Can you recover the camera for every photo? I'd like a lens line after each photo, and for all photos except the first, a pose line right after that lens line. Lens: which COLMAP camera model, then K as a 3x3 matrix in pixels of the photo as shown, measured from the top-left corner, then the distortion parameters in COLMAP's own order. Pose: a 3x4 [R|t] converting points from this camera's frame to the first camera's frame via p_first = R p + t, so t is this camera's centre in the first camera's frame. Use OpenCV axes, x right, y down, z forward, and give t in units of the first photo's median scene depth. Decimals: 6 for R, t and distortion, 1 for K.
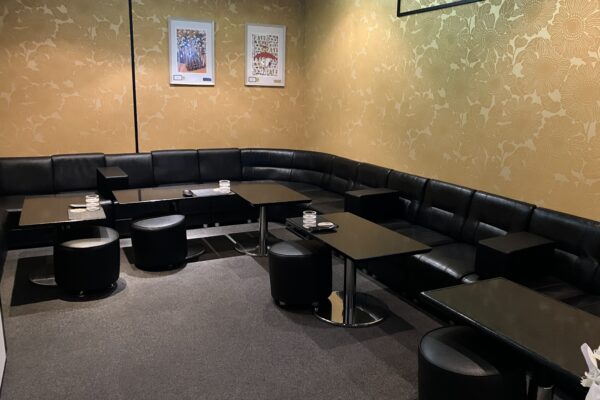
lens RADIAL K [[483.2, 0, 299.2], [0, 483.2, 198.9], [0, 0, 1]] dist [0.005332, -0.011872]
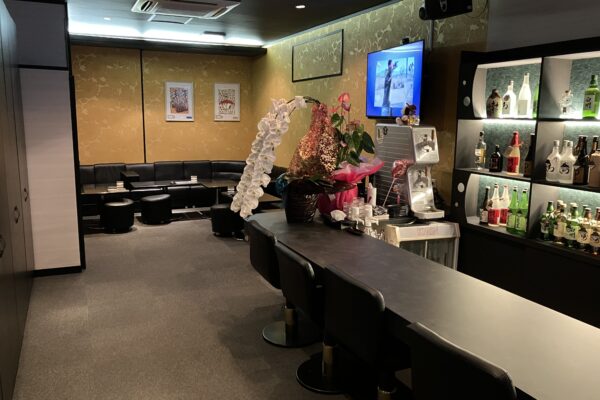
lens RADIAL K [[483.2, 0, 299.4], [0, 483.2, 200.6], [0, 0, 1]] dist [0.005332, -0.011872]
pose [[0.999696, -0.007060, -0.023629, 0.220091], [0.005771, 0.998514, -0.054184, 0.121703], [0.023976, 0.054031, 0.998251, -0.601235]]
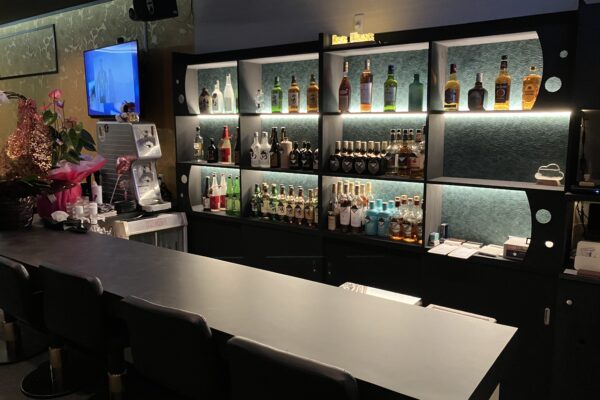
lens RADIAL K [[483.2, 0, 300.5], [0, 483.2, 200.3], [0, 0, 1]] dist [0.005332, -0.011872]
pose [[0.883115, -0.094547, 0.459531, 0.258693], [0.124246, 0.991643, -0.034745, 0.157806], [-0.452406, 0.087778, 0.887482, -0.662569]]
